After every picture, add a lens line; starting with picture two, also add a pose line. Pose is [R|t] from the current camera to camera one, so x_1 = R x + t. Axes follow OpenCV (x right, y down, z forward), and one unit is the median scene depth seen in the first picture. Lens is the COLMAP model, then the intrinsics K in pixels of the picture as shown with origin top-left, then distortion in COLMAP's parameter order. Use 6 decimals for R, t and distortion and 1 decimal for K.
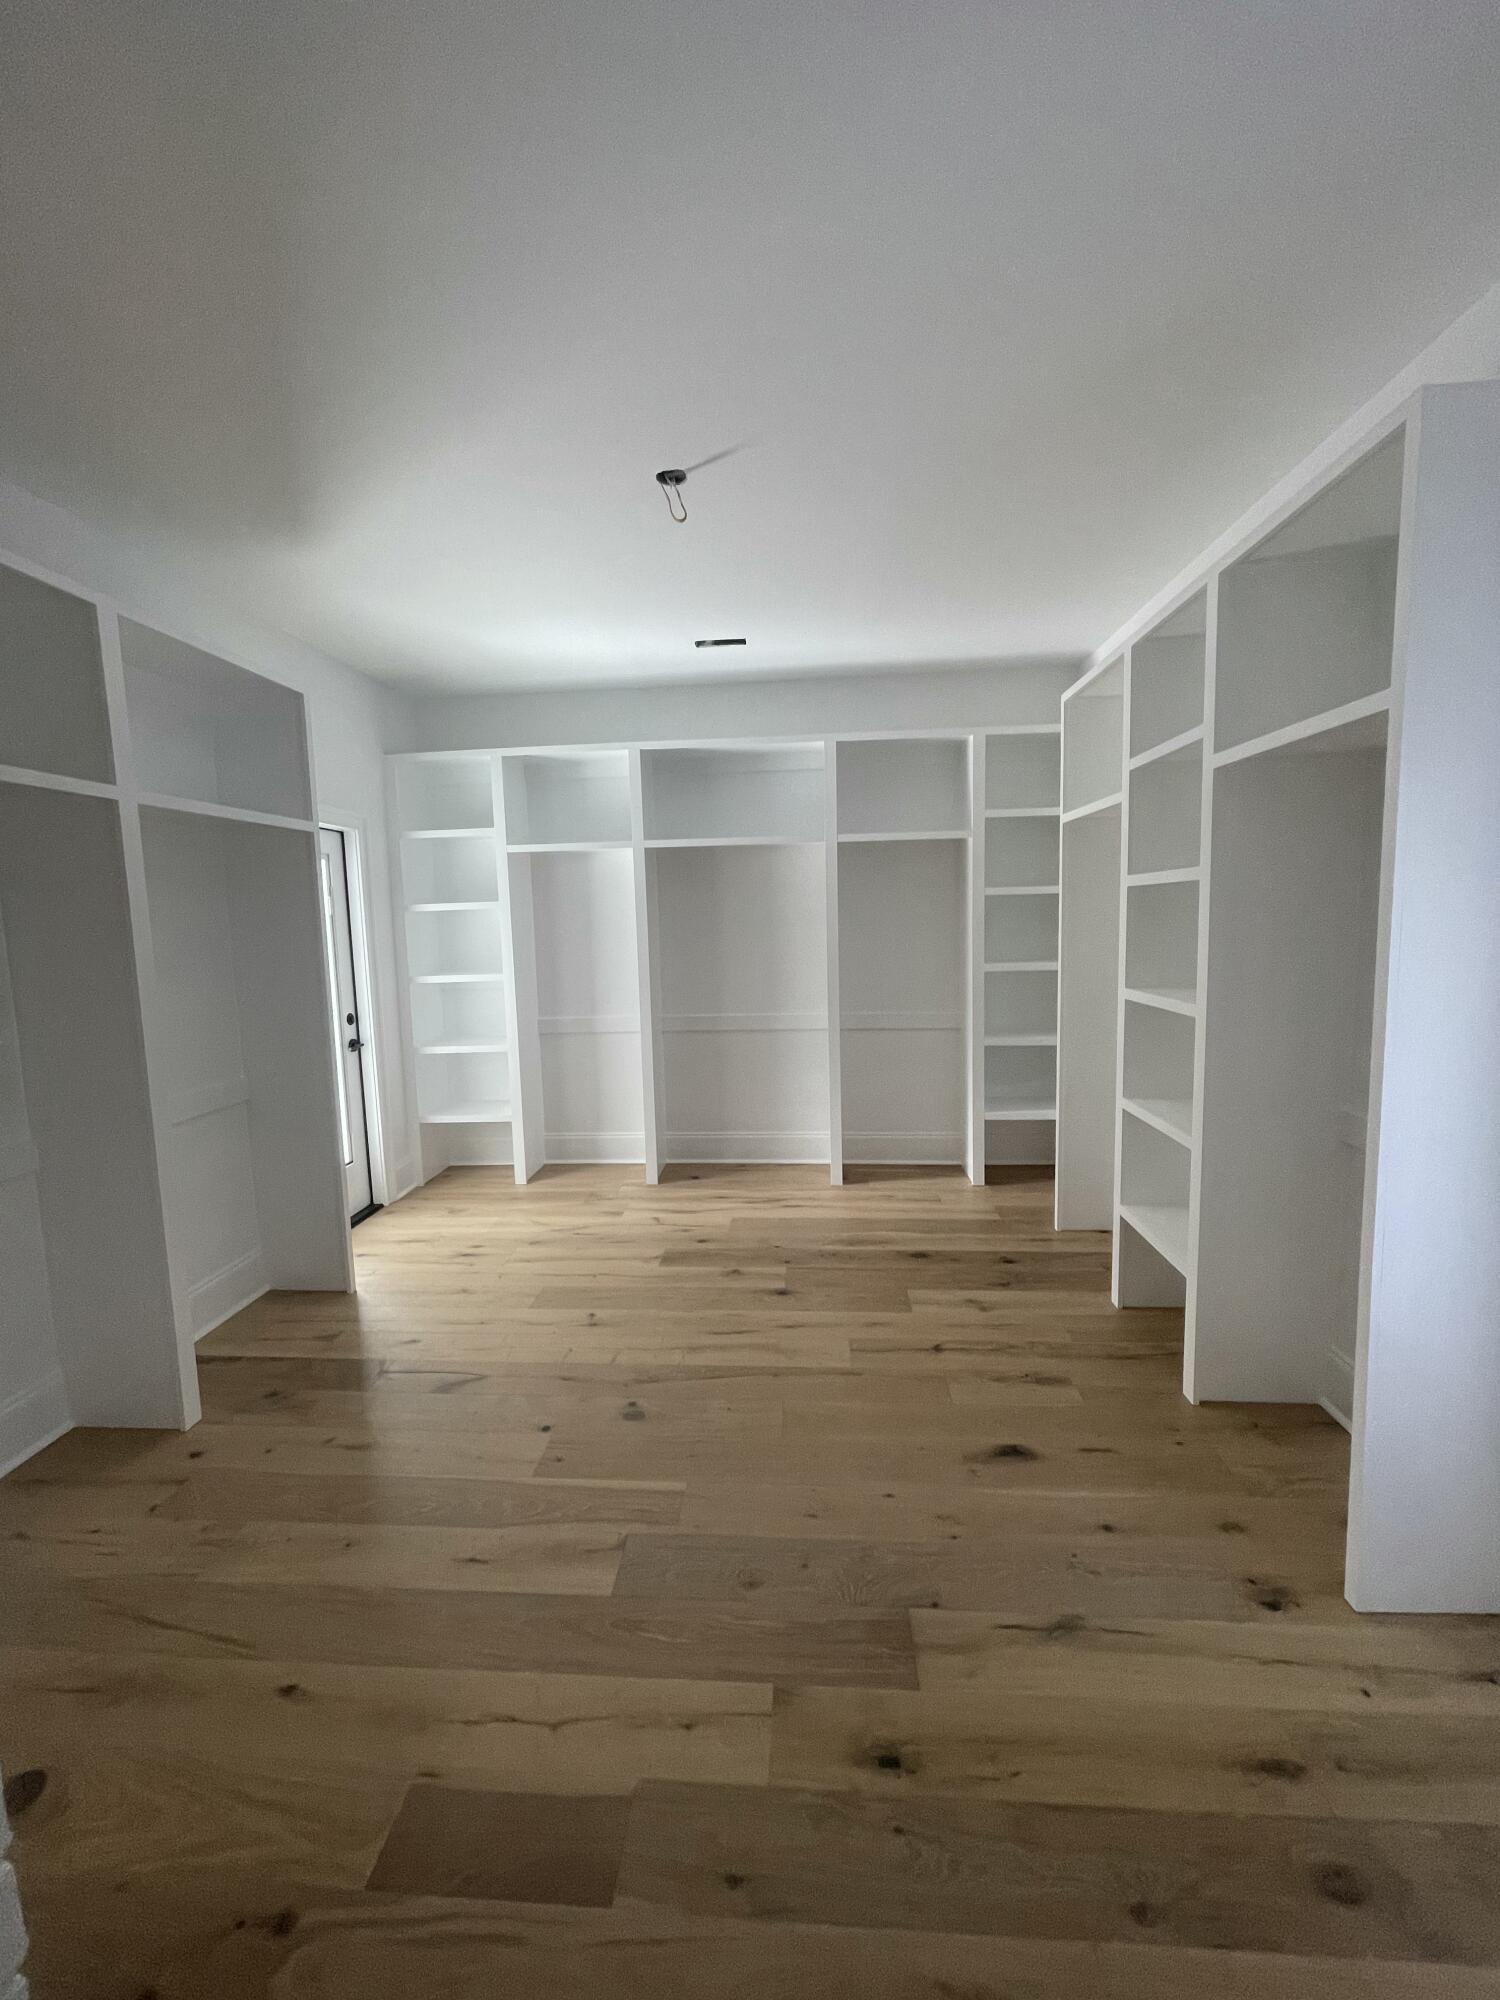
lens RADIAL K [[811.0, 0, 744.9], [0, 811.0, 1001.0], [0, 0, 1]] dist [-0.023508, -0.000298]
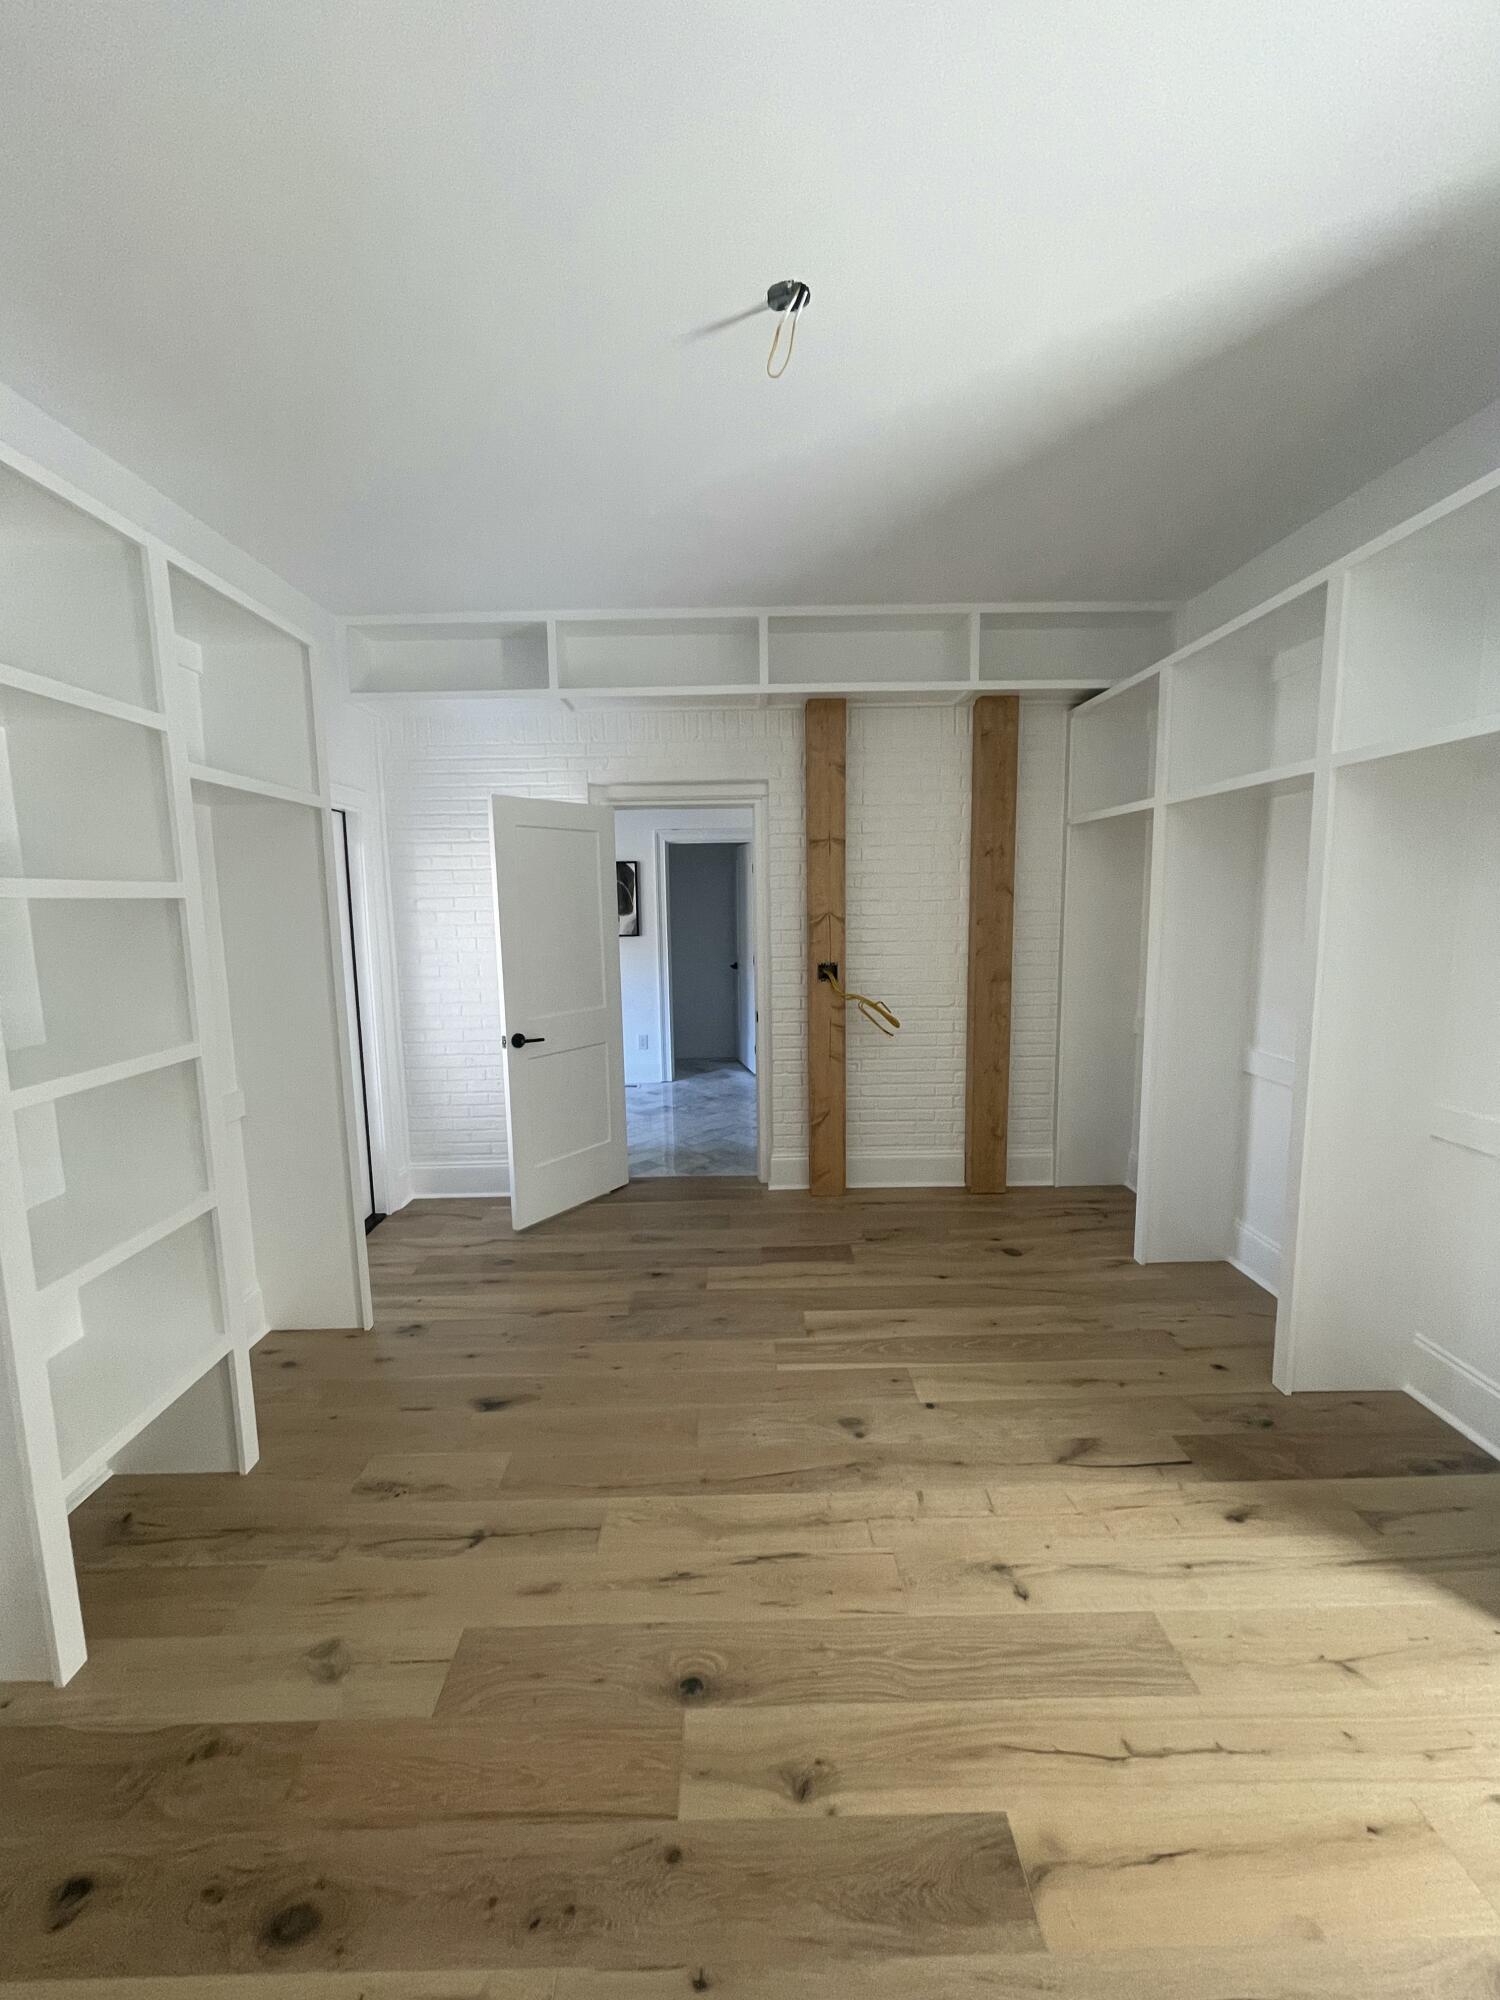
lens RADIAL K [[811.0, 0, 748.7], [0, 811.0, 1005.3], [0, 0, 1]] dist [-0.023508, -0.000298]
pose [[-0.994973, 0.055951, -0.083052, 0.043733], [0.035473, 0.972500, 0.230186, -0.235562], [0.093647, 0.226083, -0.969596, 2.110253]]
